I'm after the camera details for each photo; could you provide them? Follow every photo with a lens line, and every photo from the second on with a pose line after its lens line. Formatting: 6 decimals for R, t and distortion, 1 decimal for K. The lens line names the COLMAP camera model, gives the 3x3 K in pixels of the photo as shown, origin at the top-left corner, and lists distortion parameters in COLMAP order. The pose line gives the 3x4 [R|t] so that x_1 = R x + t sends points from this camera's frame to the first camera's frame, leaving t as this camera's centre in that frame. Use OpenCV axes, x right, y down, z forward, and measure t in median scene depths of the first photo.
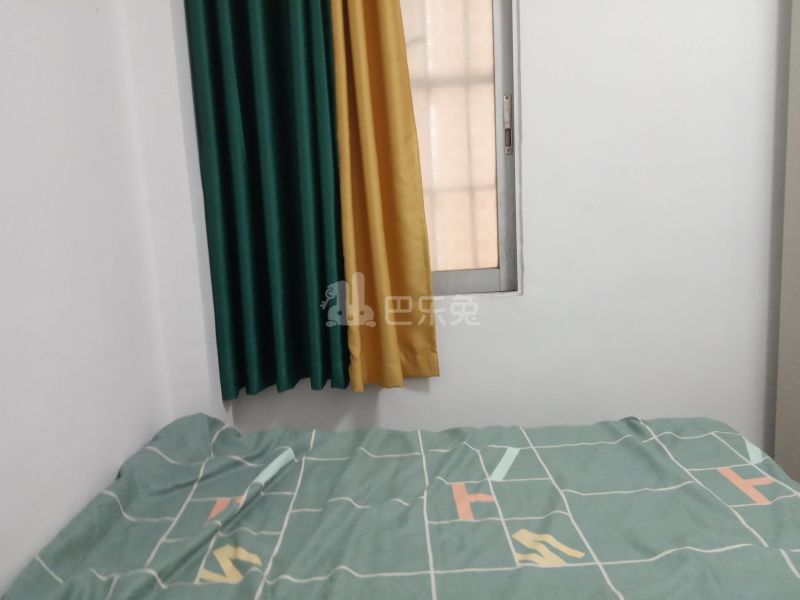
lens RADIAL K [[674.9, 0, 400.0], [0, 674.9, 300.0], [0, 0, 1]] dist [-0.008599, -0.010929]
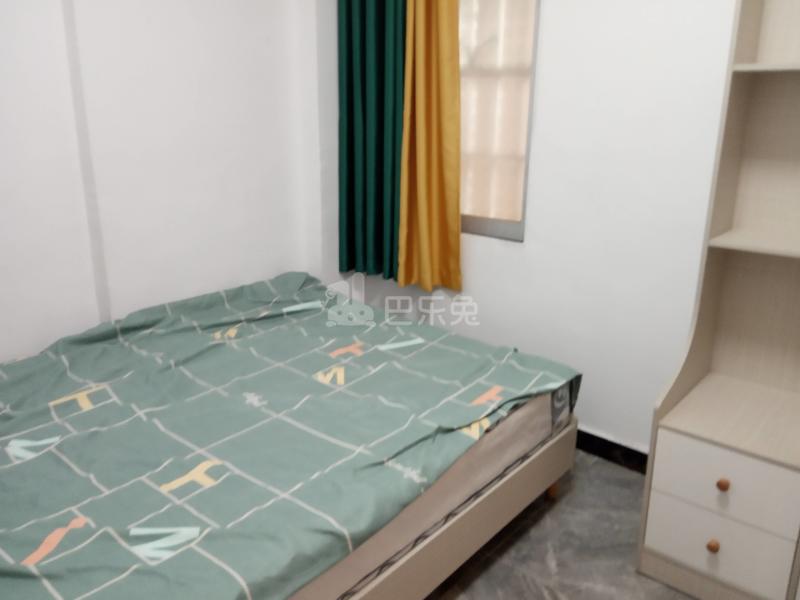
lens RADIAL K [[674.9, 0, 400.0], [0, 674.9, 300.0], [0, 0, 1]] dist [-0.008599, -0.010929]
pose [[0.748125, 0.249440, -0.614889, 1.006433], [-0.176445, 0.968075, 0.178038, -0.118539], [0.639669, -0.024701, 0.768254, -0.165308]]
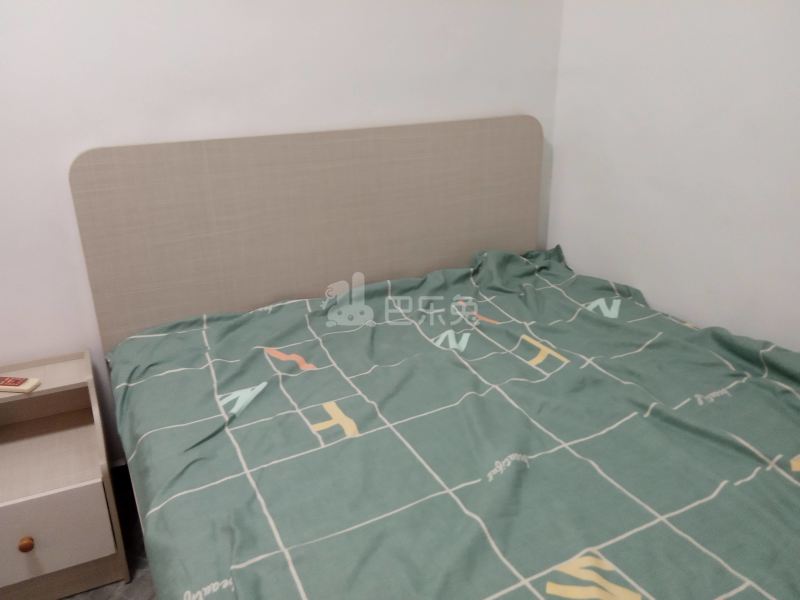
lens RADIAL K [[674.9, 0, 400.0], [0, 674.9, 300.0], [0, 0, 1]] dist [-0.008599, -0.010929]
pose [[-0.910244, 0.195960, -0.364768, 0.461439], [-0.026359, 0.851718, 0.523337, -0.228234], [0.413232, 0.485979, -0.770106, 1.005666]]
